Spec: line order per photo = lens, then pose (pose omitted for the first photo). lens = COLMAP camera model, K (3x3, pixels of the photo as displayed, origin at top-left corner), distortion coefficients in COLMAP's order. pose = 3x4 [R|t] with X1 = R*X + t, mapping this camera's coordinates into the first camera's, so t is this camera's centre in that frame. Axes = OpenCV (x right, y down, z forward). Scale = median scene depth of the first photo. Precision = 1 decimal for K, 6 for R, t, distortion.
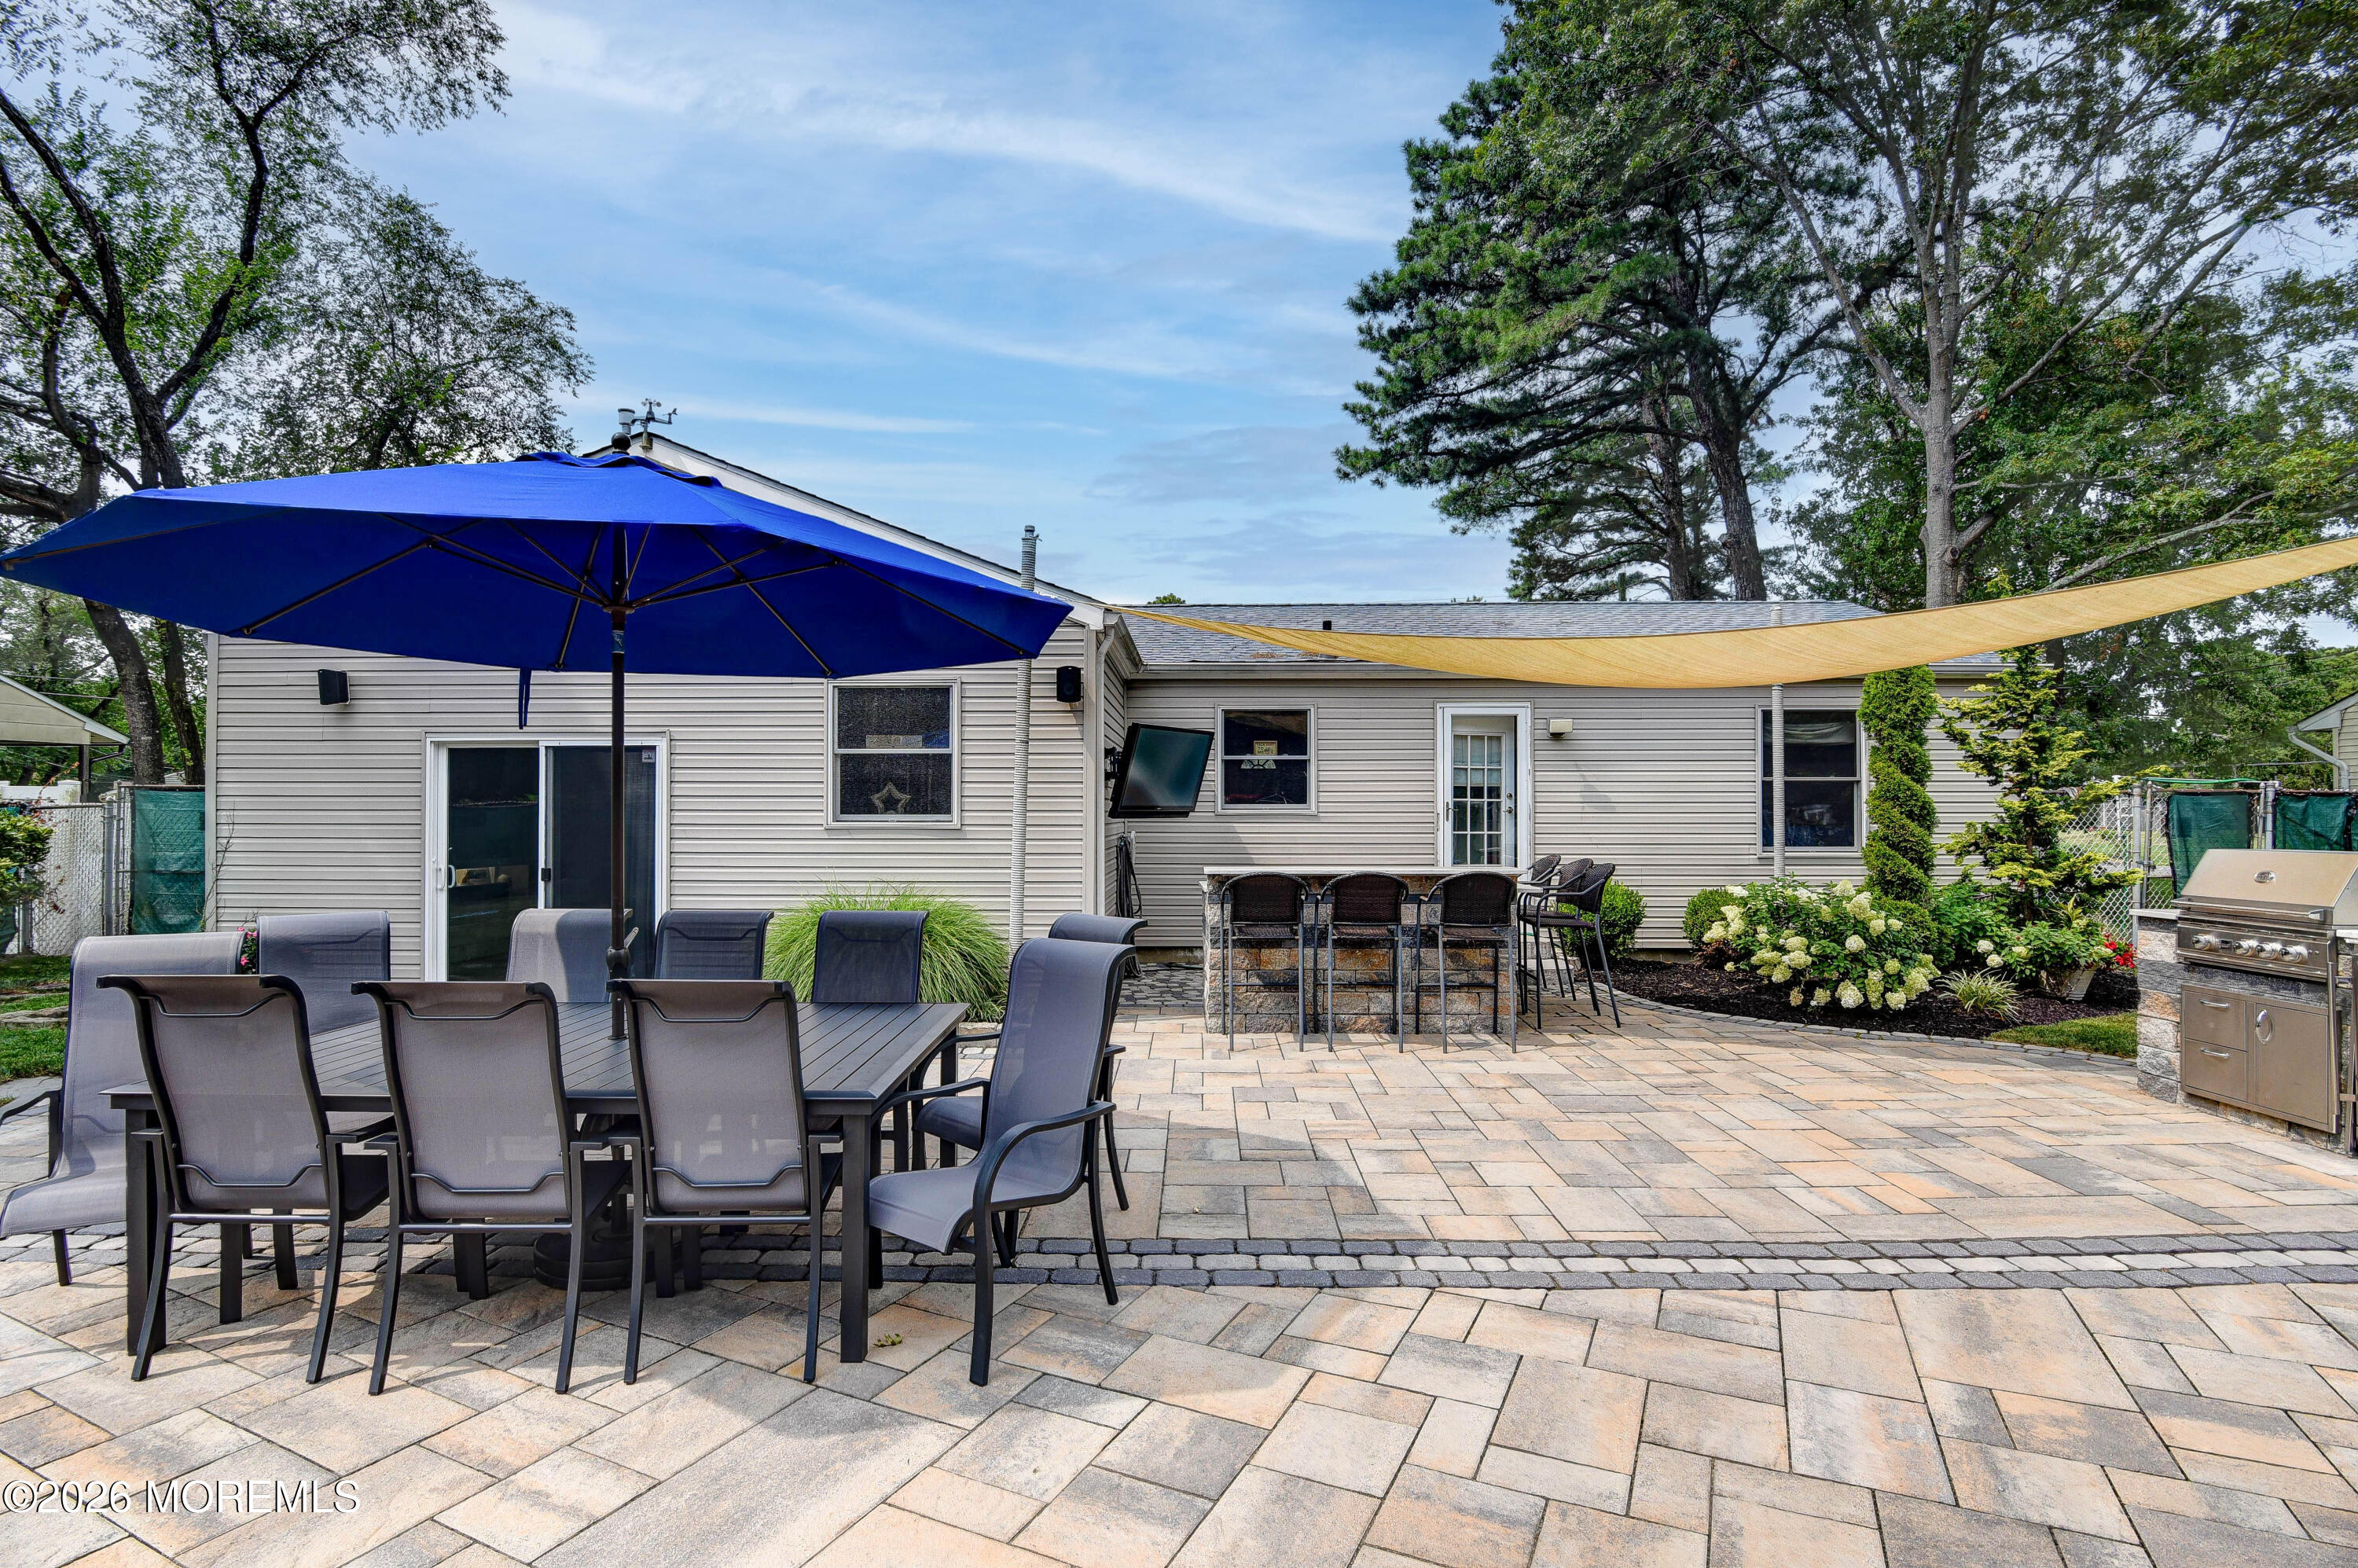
lens RADIAL K [[1150.1, 0, 1183.5], [0, 1150.1, 803.8], [0, 0, 1]] dist [-0.018279, -0.000924]
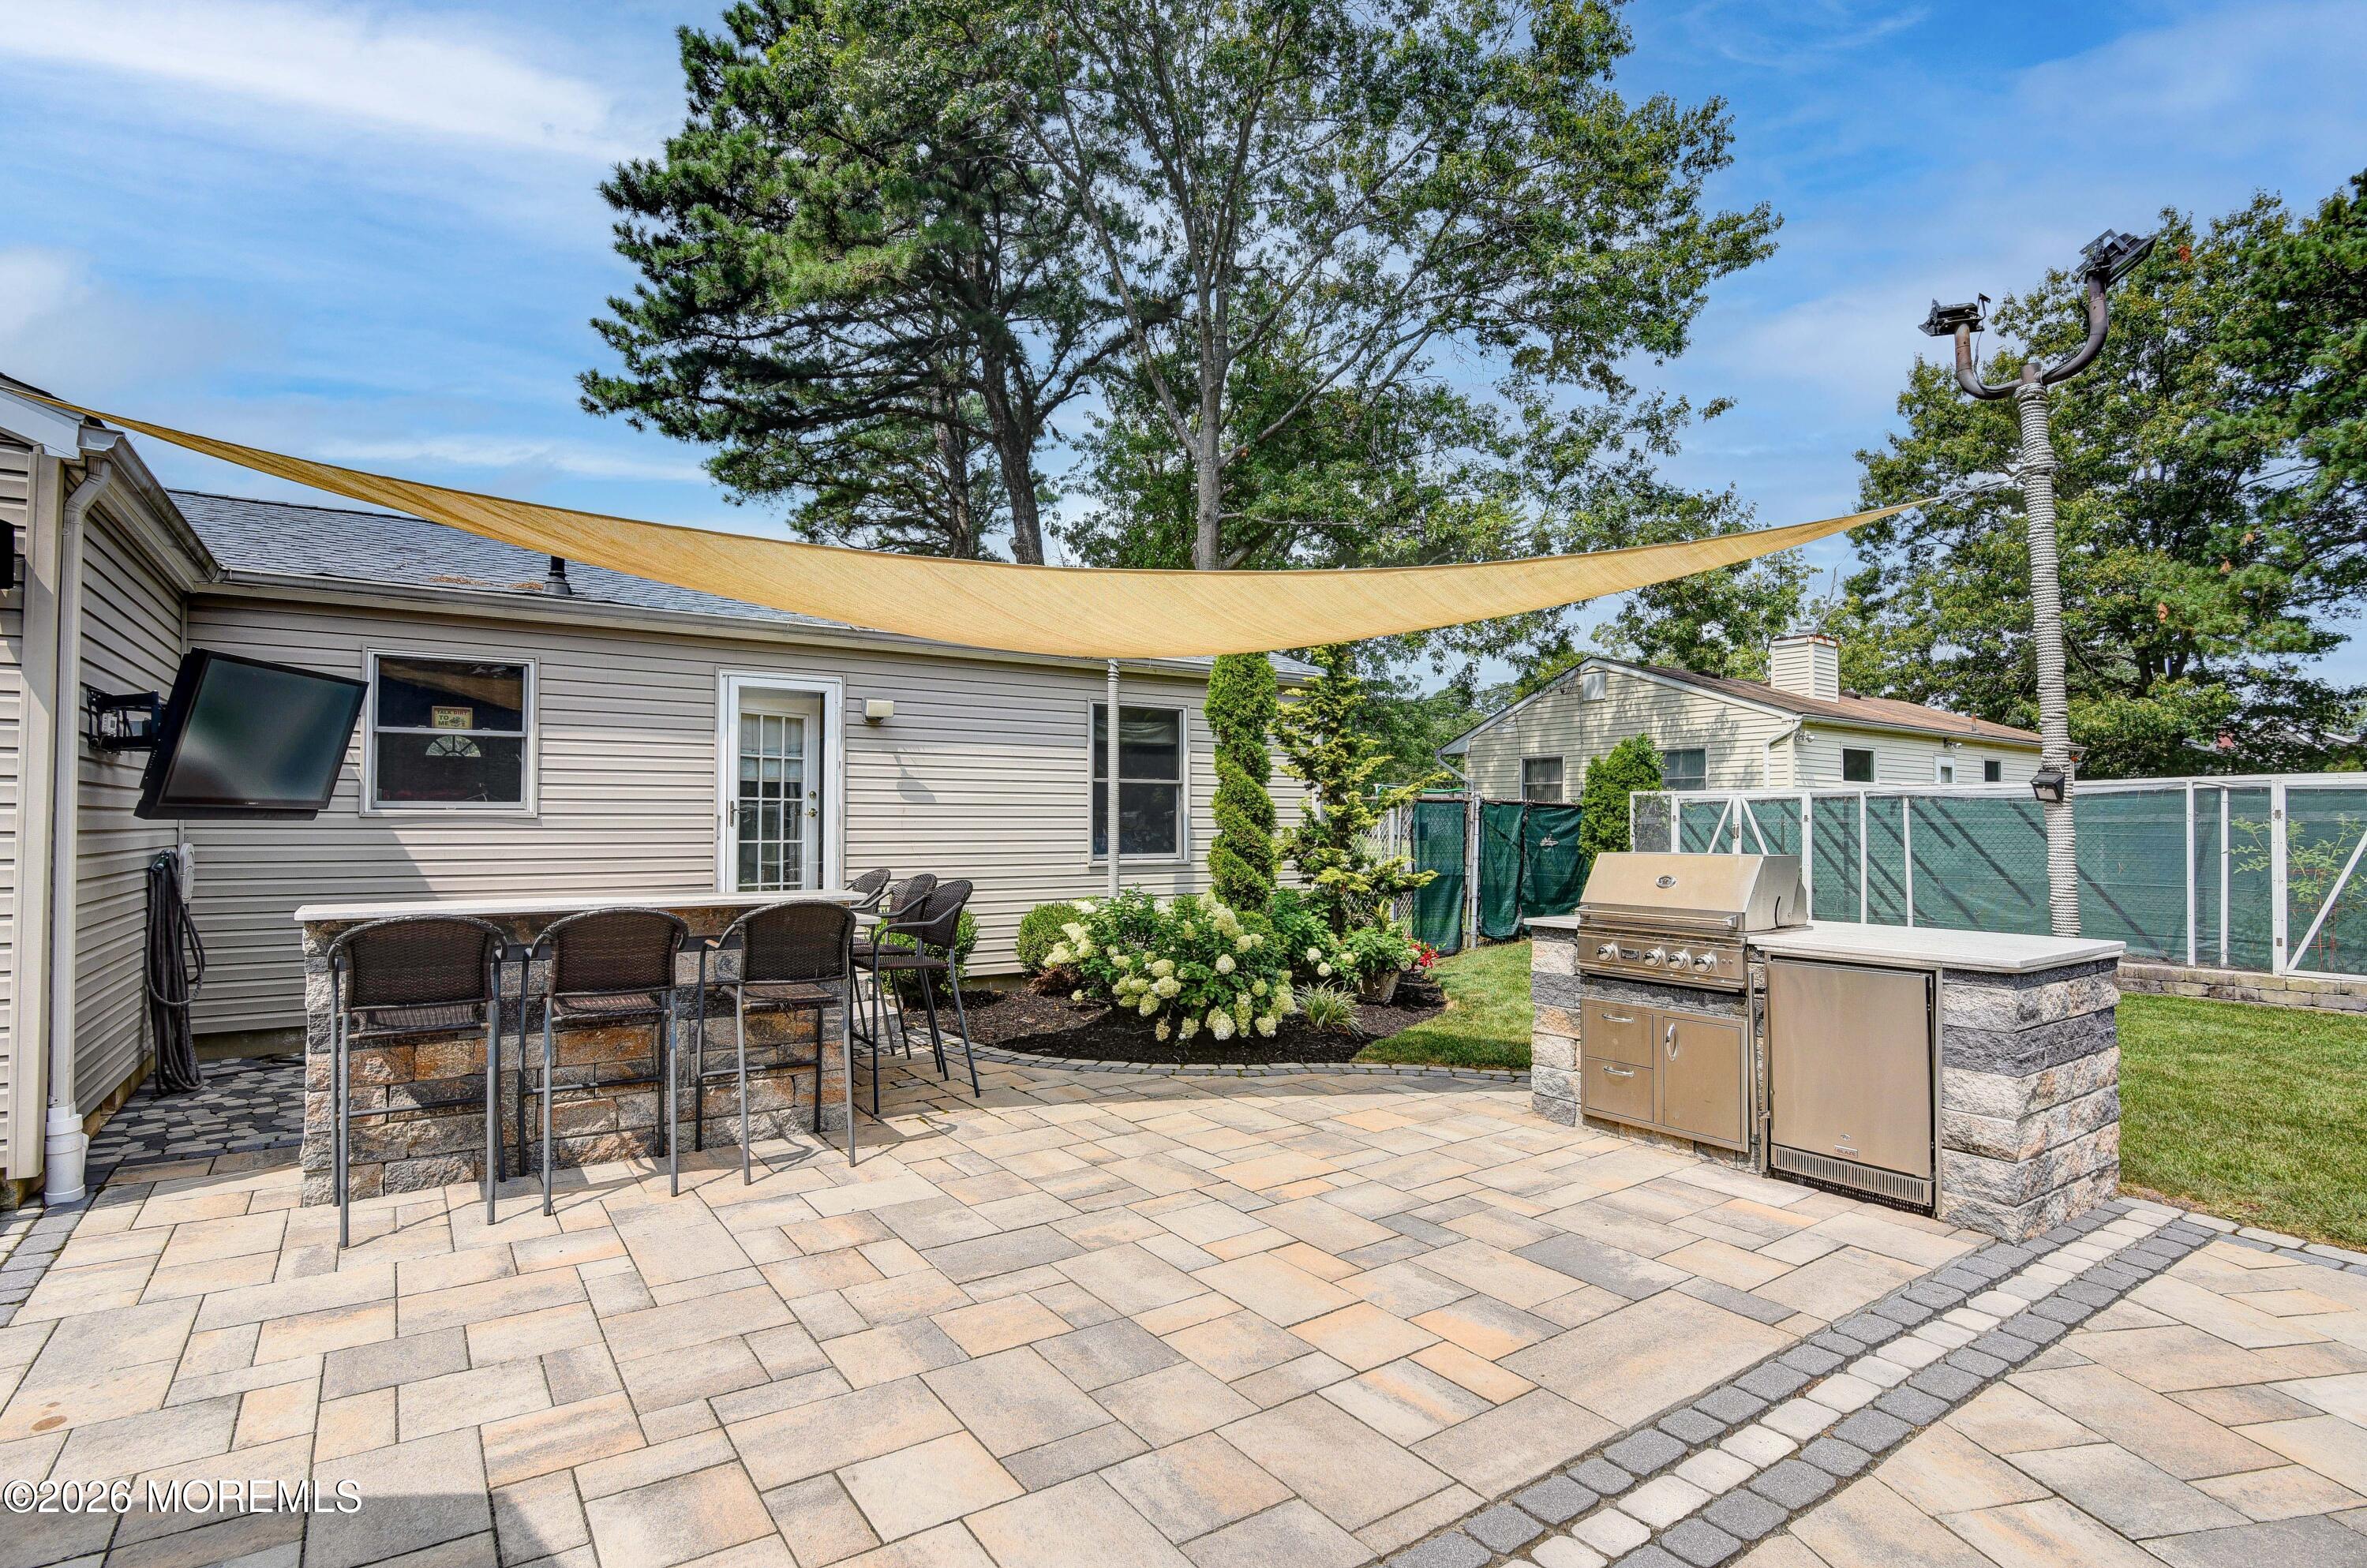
lens RADIAL K [[1154.4, 0, 1178.3], [0, 1154.4, 797.2], [0, 0, 1]] dist [-0.018279, -0.000924]
pose [[0.816396, 0.013691, 0.577330, 0.032379], [-0.006114, 0.999868, -0.015067, 0.005334], [-0.577460, 0.008771, 0.816372, 0.214276]]
